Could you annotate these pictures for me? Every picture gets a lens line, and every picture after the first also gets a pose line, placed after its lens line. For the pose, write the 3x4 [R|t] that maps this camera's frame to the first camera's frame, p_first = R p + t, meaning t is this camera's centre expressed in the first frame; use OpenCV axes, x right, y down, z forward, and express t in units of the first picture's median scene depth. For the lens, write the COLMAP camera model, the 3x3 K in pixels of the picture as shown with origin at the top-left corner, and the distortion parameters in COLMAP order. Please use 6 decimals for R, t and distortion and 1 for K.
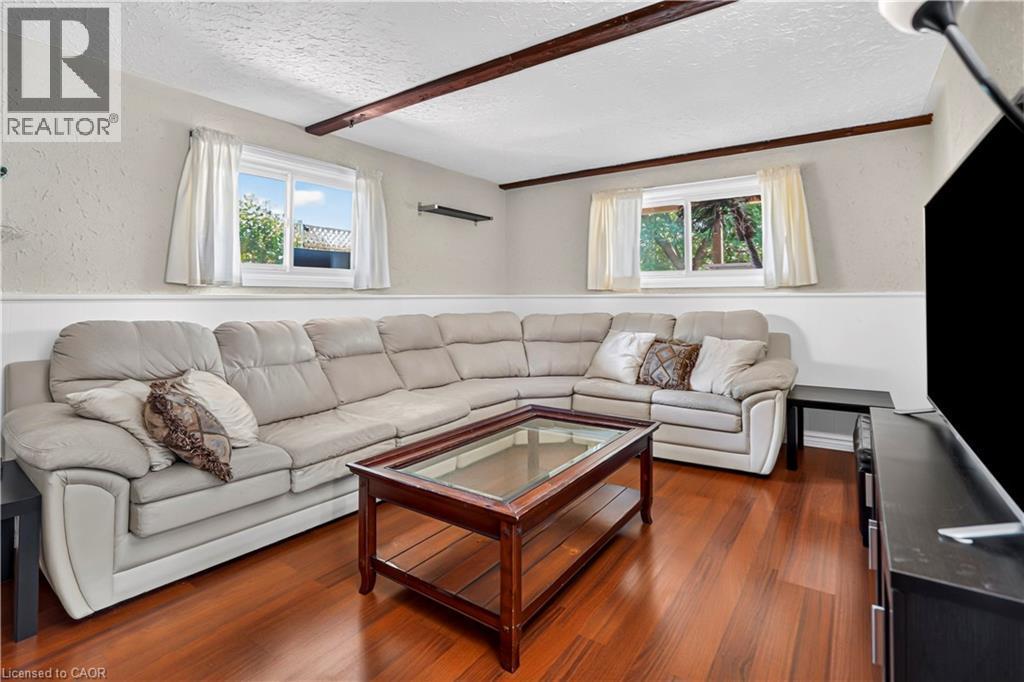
lens RADIAL K [[505.7, 0, 481.0], [0, 505.7, 297.9], [0, 0, 1]] dist [-0.026590, 0.001003]
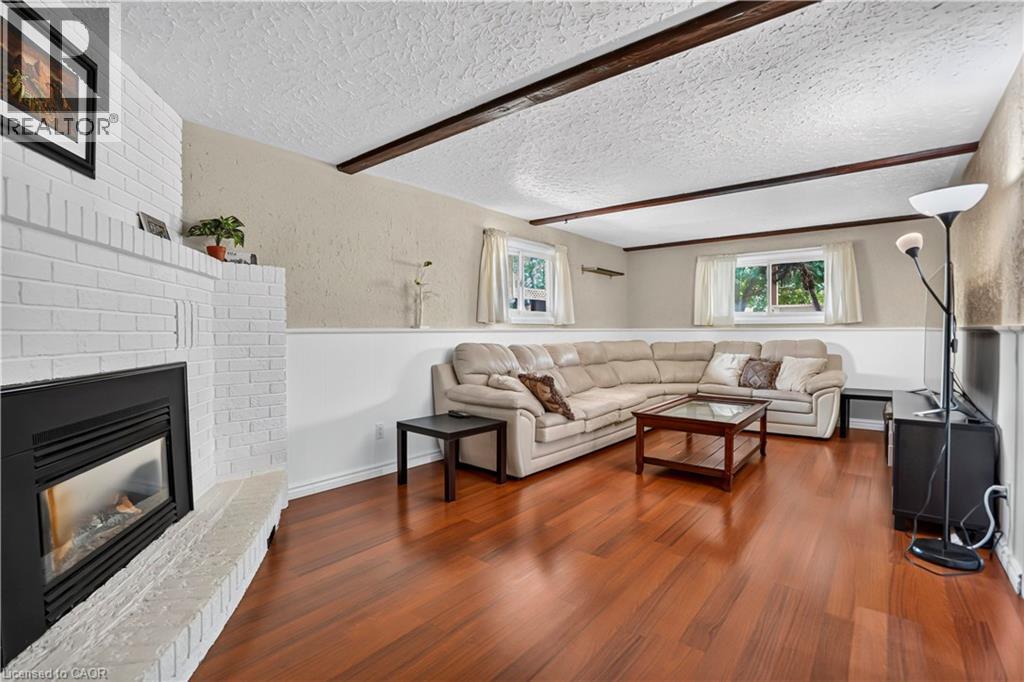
lens RADIAL K [[478.6, 0, 511.7], [0, 478.6, 352.3], [0, 0, 1]] dist [-0.000888, -0.000293]
pose [[0.999706, 0.002439, -0.024142, -0.357469], [-0.001292, 0.998874, 0.047426, -0.003108], [0.024230, -0.047381, 0.998583, -0.484873]]
